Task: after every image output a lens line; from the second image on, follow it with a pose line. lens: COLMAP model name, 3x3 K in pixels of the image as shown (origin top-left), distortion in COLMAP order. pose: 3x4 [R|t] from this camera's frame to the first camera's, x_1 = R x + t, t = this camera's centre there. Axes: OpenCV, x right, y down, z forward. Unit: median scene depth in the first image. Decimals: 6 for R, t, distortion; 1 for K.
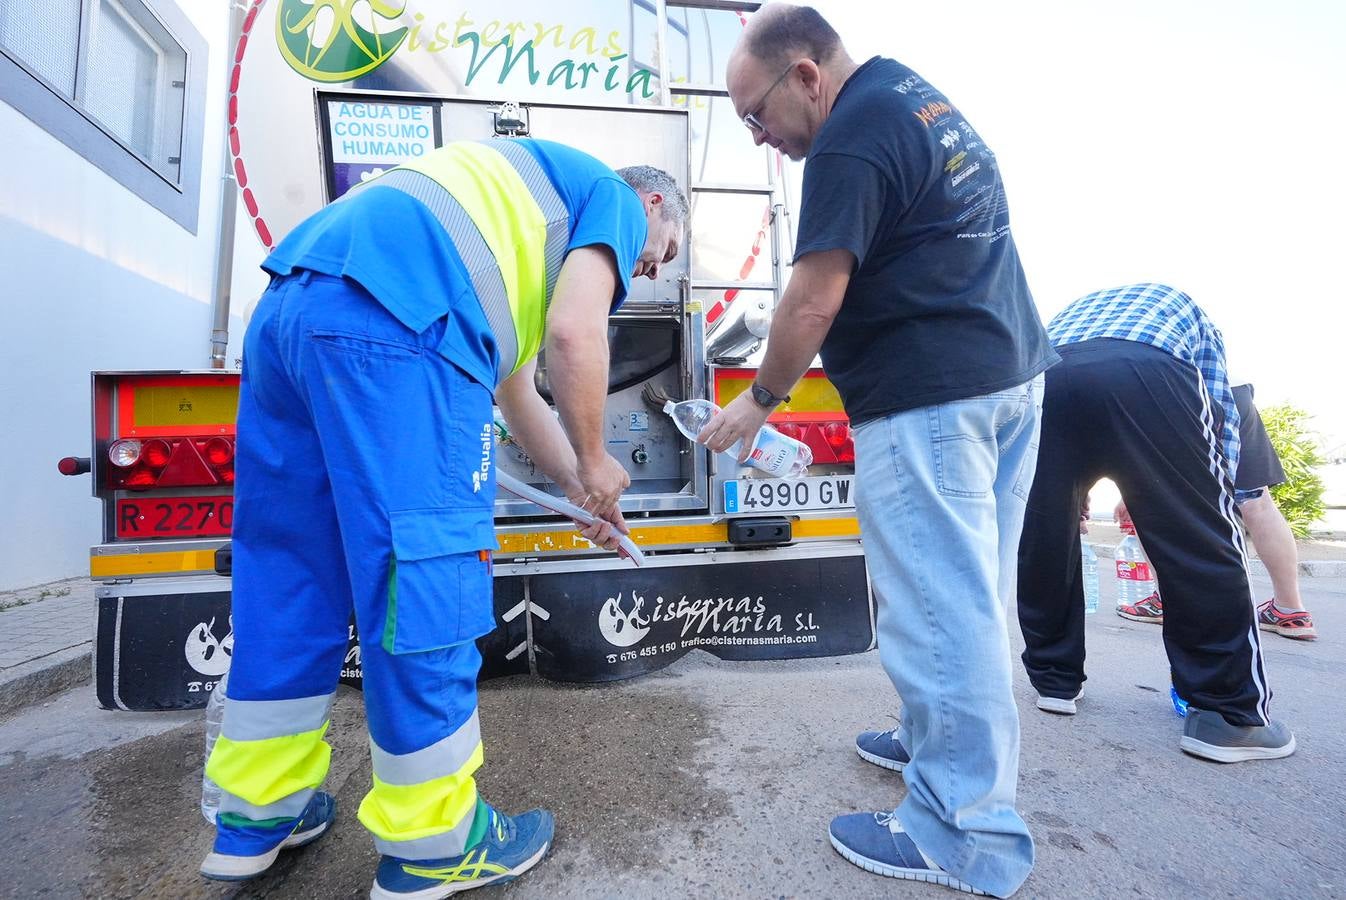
lens RADIAL K [[637.0, 0, 673.0], [0, 637.0, 450.0], [0, 0, 1]] dist [0.001855, 0.000587]
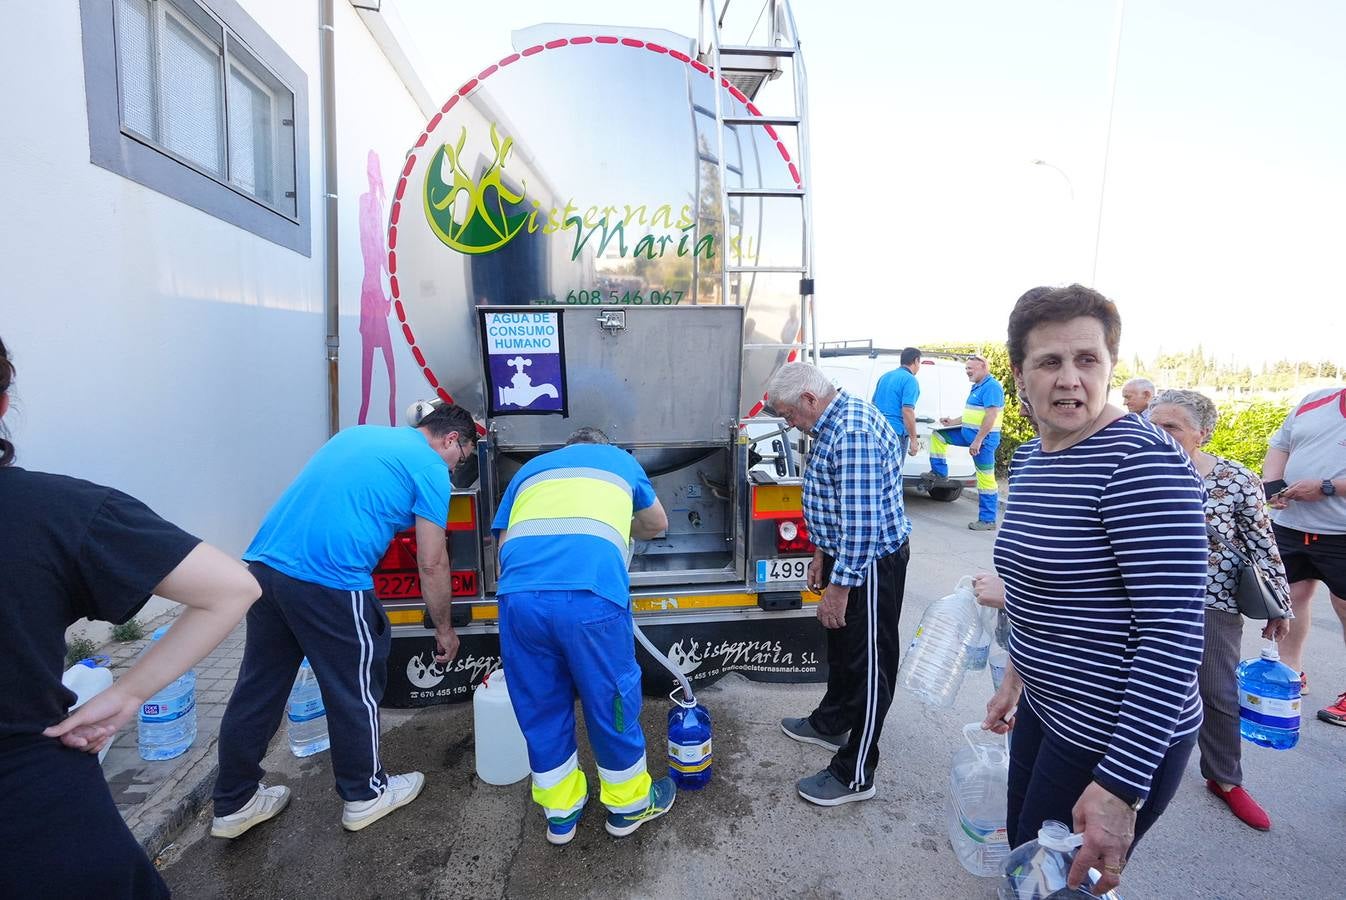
lens RADIAL K [[646.5, 0, 676.0], [0, 646.5, 443.8], [0, 0, 1]] dist [-0.003870, -0.000216]
pose [[0.998575, 0.032185, -0.042569, -0.046505], [-0.024314, 0.984454, 0.173951, -0.459596], [0.047505, -0.172668, 0.983834, -0.374765]]
